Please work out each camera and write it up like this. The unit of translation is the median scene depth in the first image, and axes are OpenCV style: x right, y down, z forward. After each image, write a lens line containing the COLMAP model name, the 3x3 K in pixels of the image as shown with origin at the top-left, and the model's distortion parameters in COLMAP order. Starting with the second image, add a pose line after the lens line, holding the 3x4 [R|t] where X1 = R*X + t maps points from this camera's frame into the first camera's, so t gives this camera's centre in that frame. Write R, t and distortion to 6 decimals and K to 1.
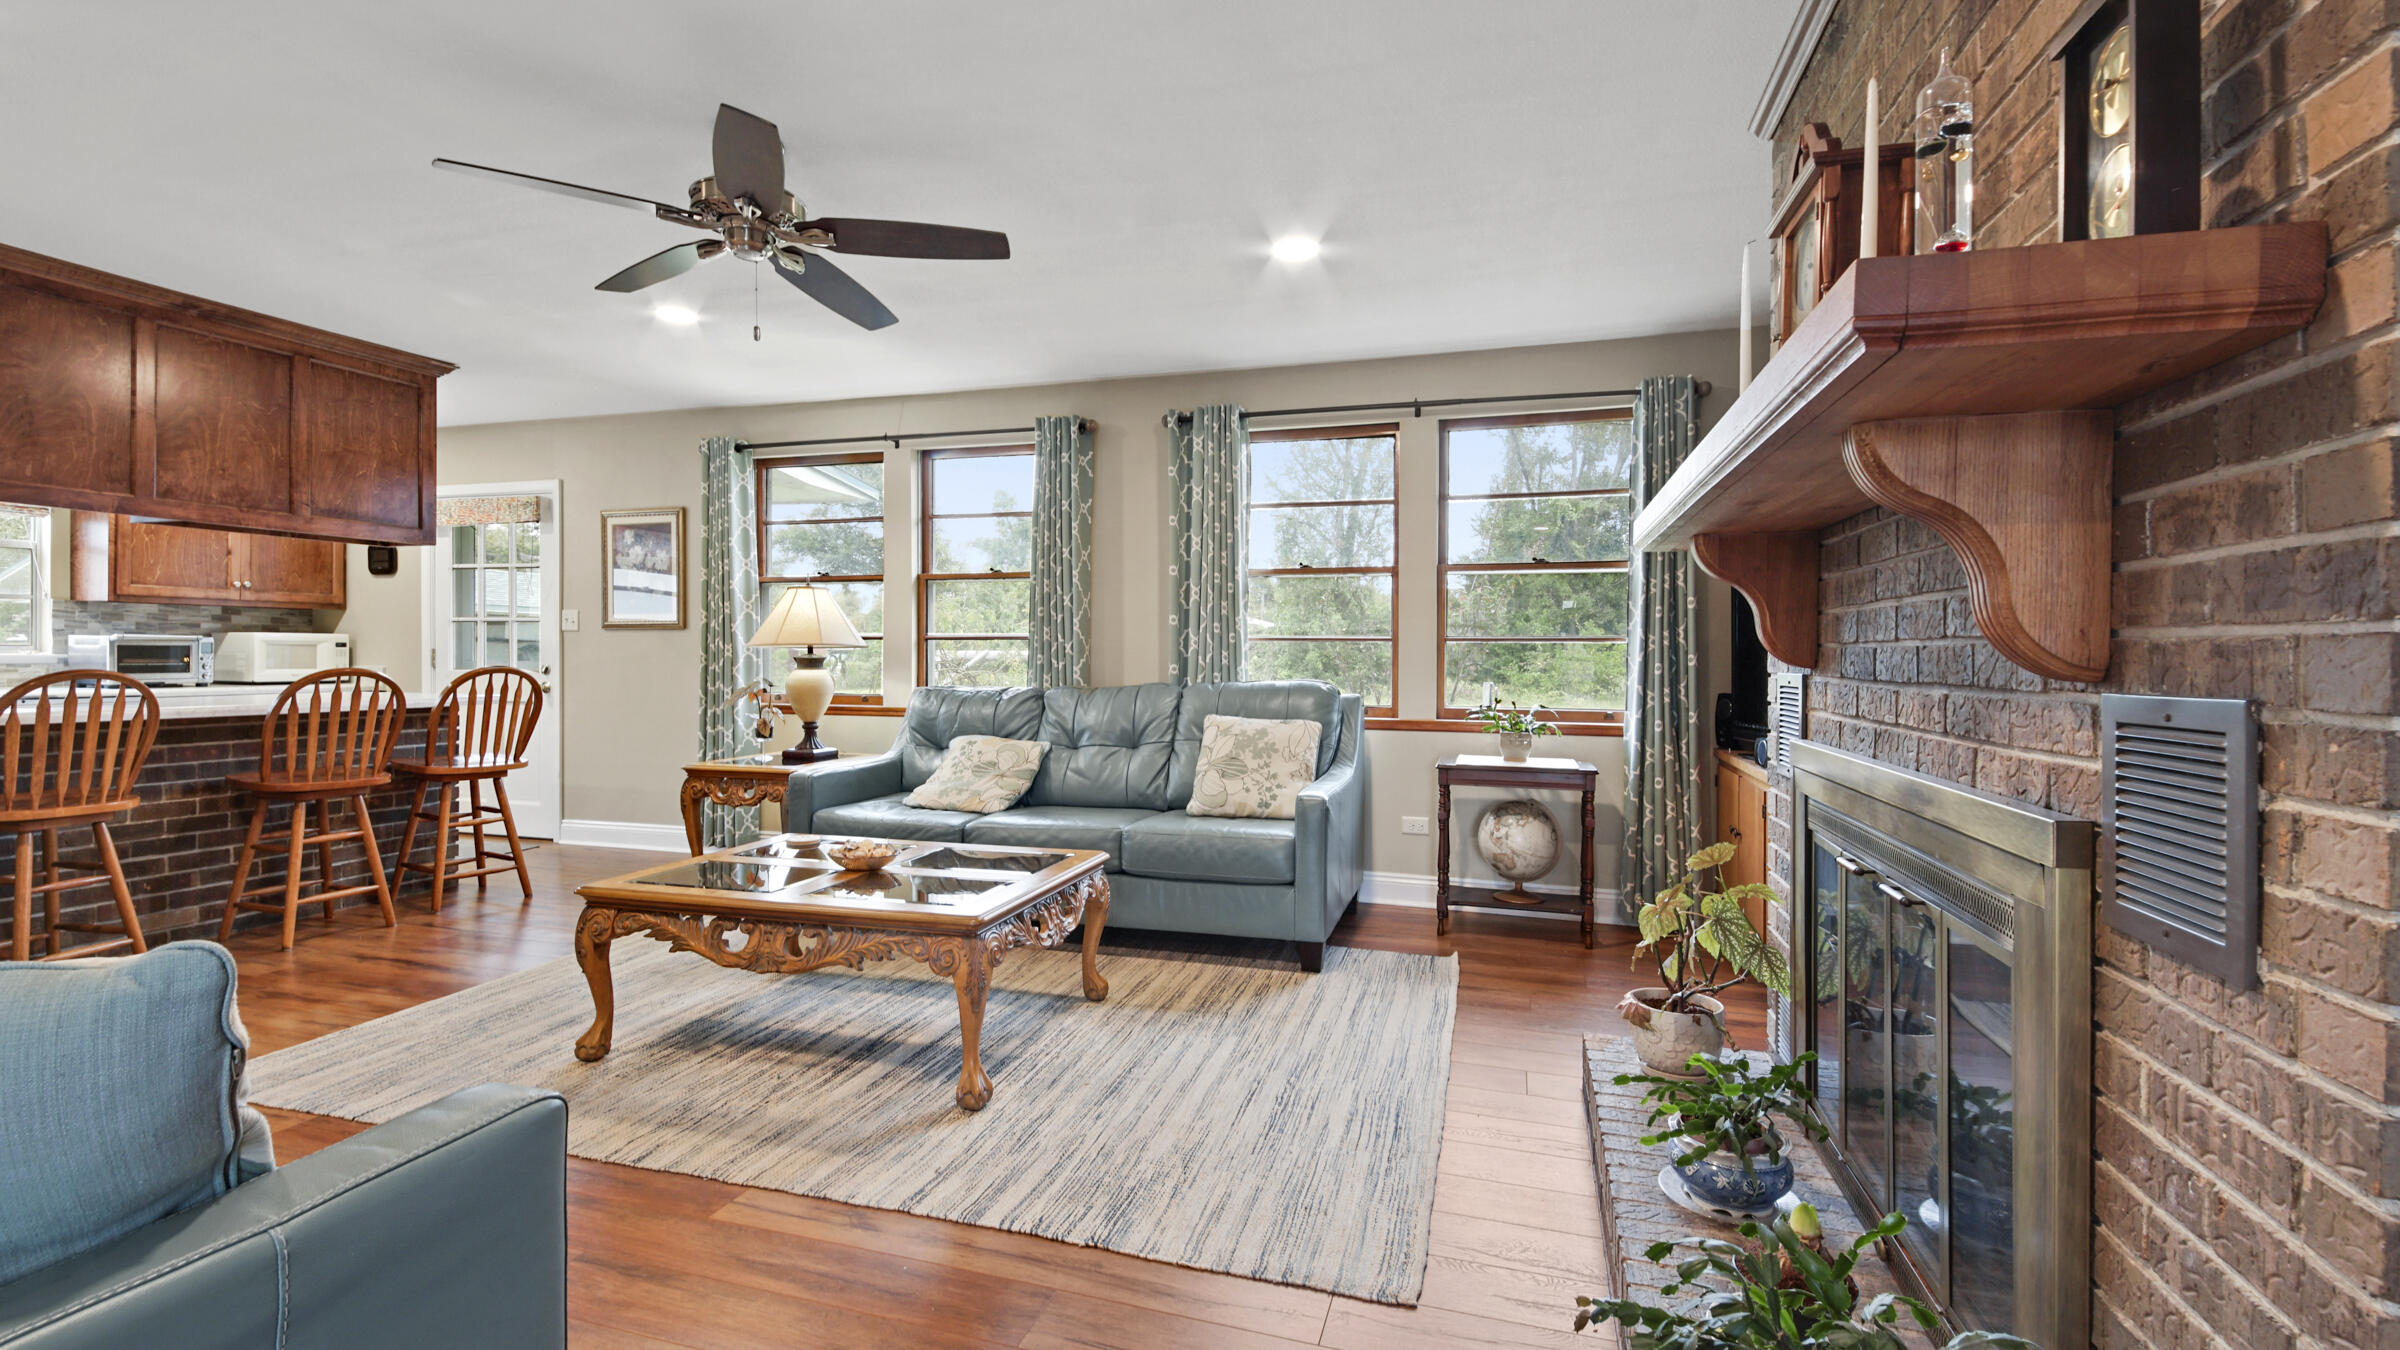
lens RADIAL K [[1048.1, 0, 1200.0], [0, 1048.1, 666.0], [0, 0, 1]] dist [0.021033, -0.011851]
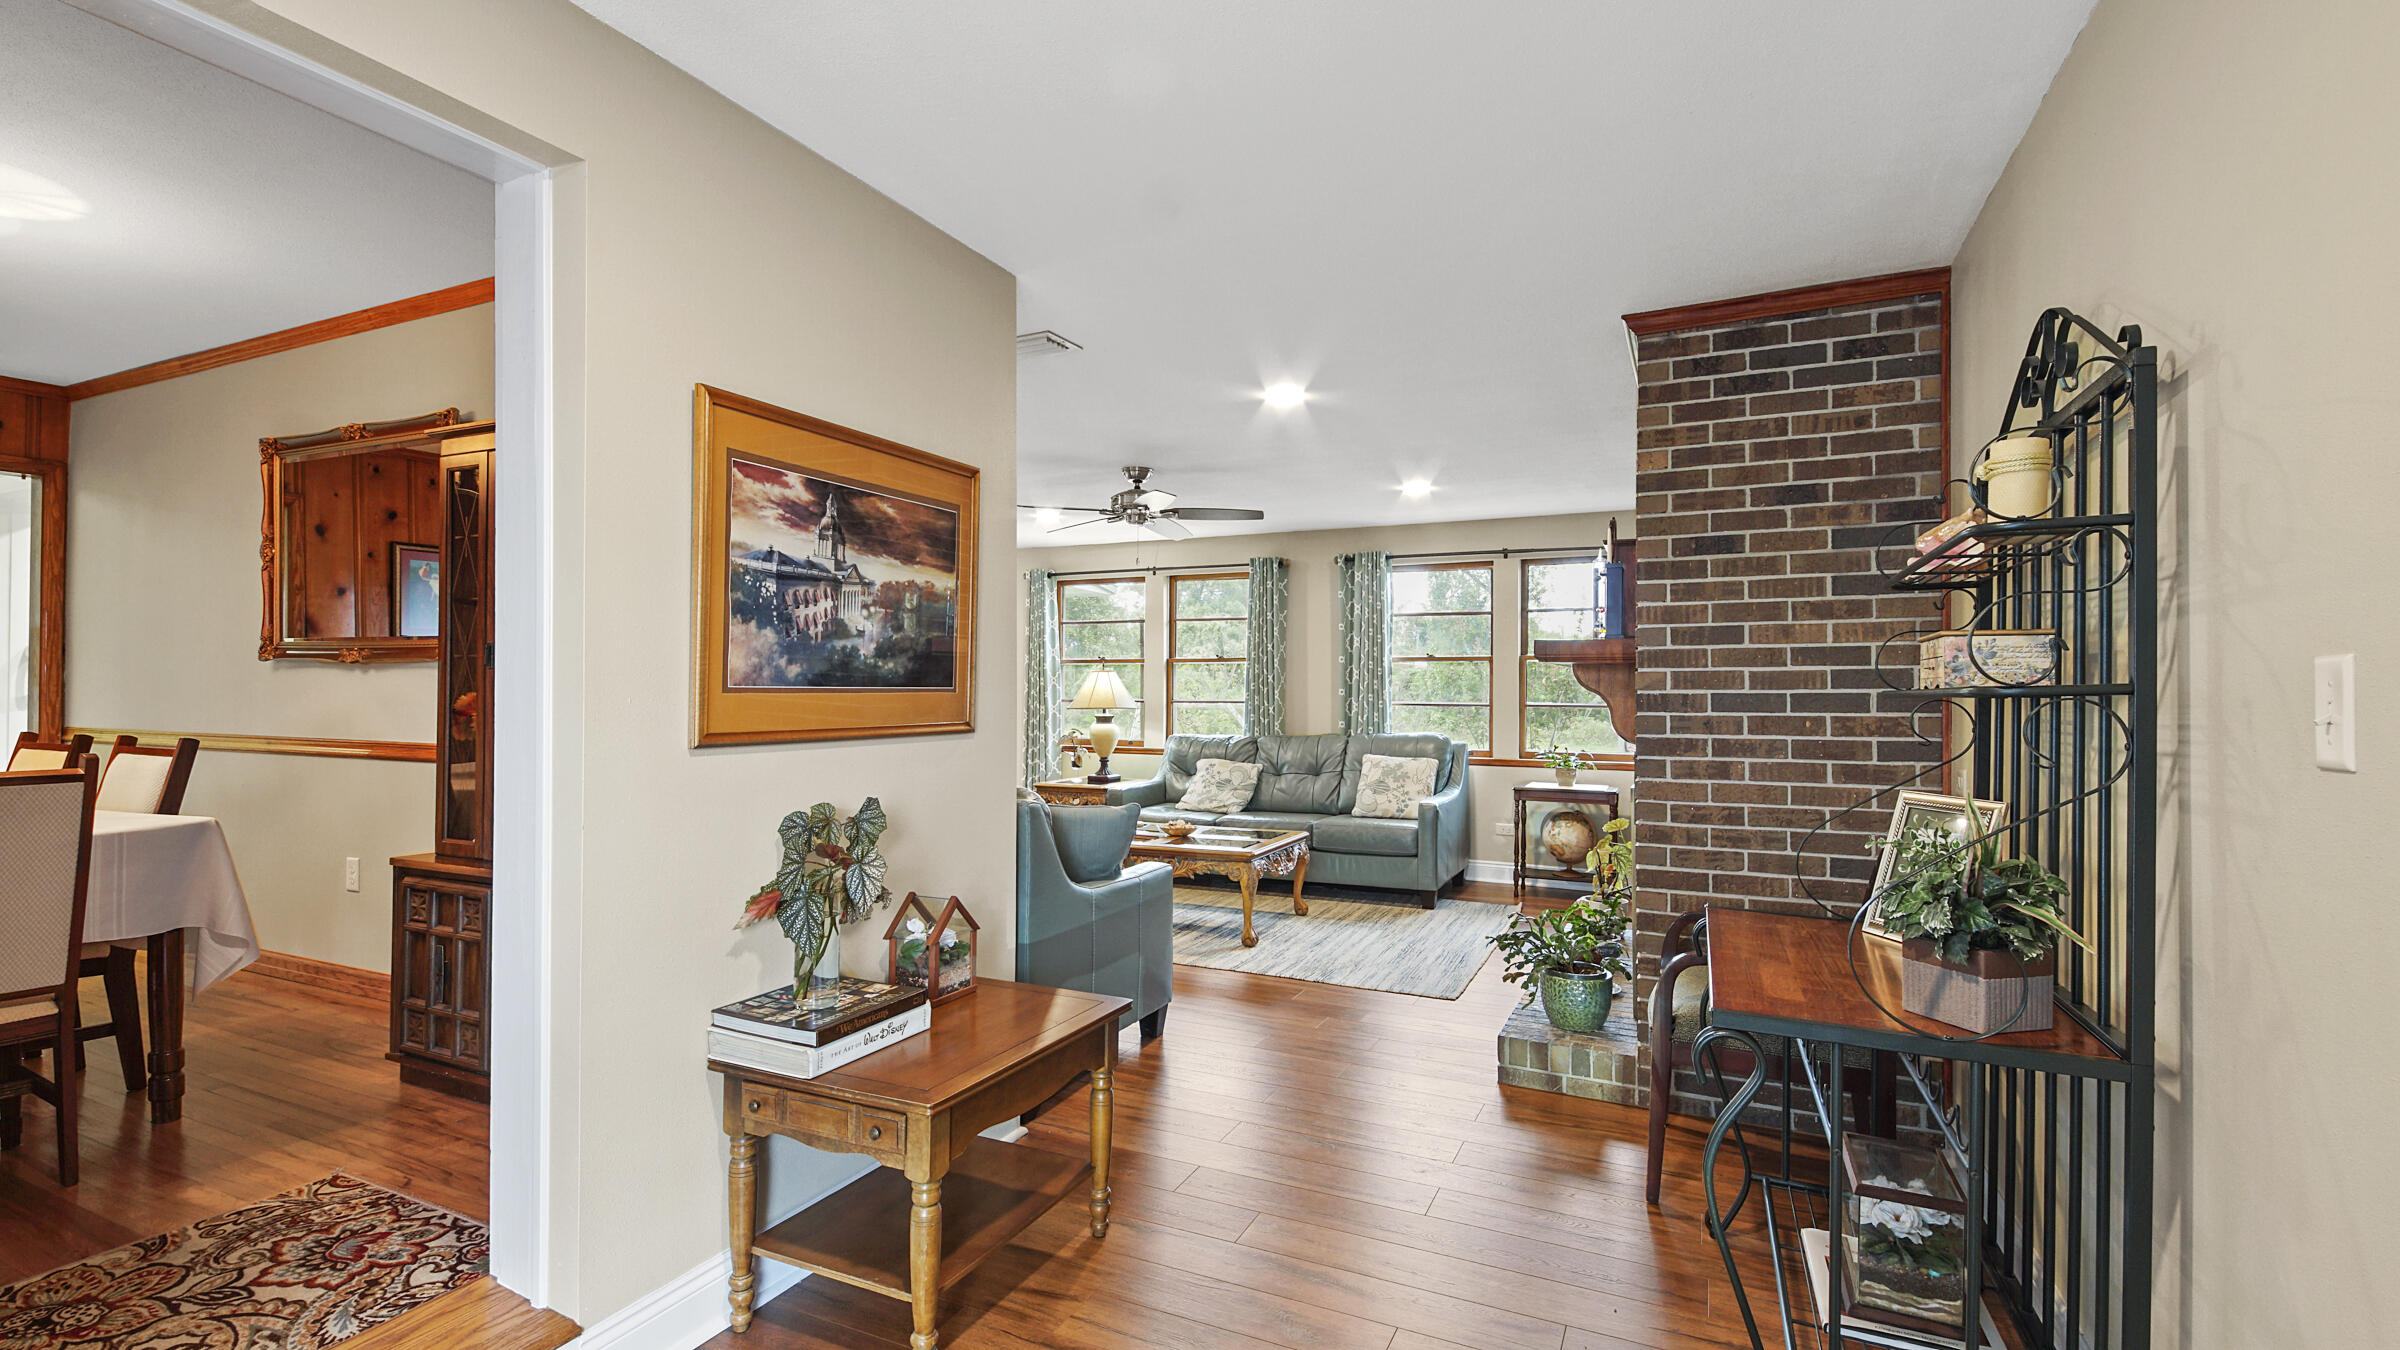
lens RADIAL K [[1048.1, 0, 1208.3], [0, 1048.1, 699.2], [0, 0, 1]] dist [0.021033, -0.011851]
pose [[0.990570, 0.000124, -0.137005, -0.009783], [-0.001289, 0.999964, -0.008418, -0.022998], [0.136999, 0.008515, 0.990535, -0.594576]]
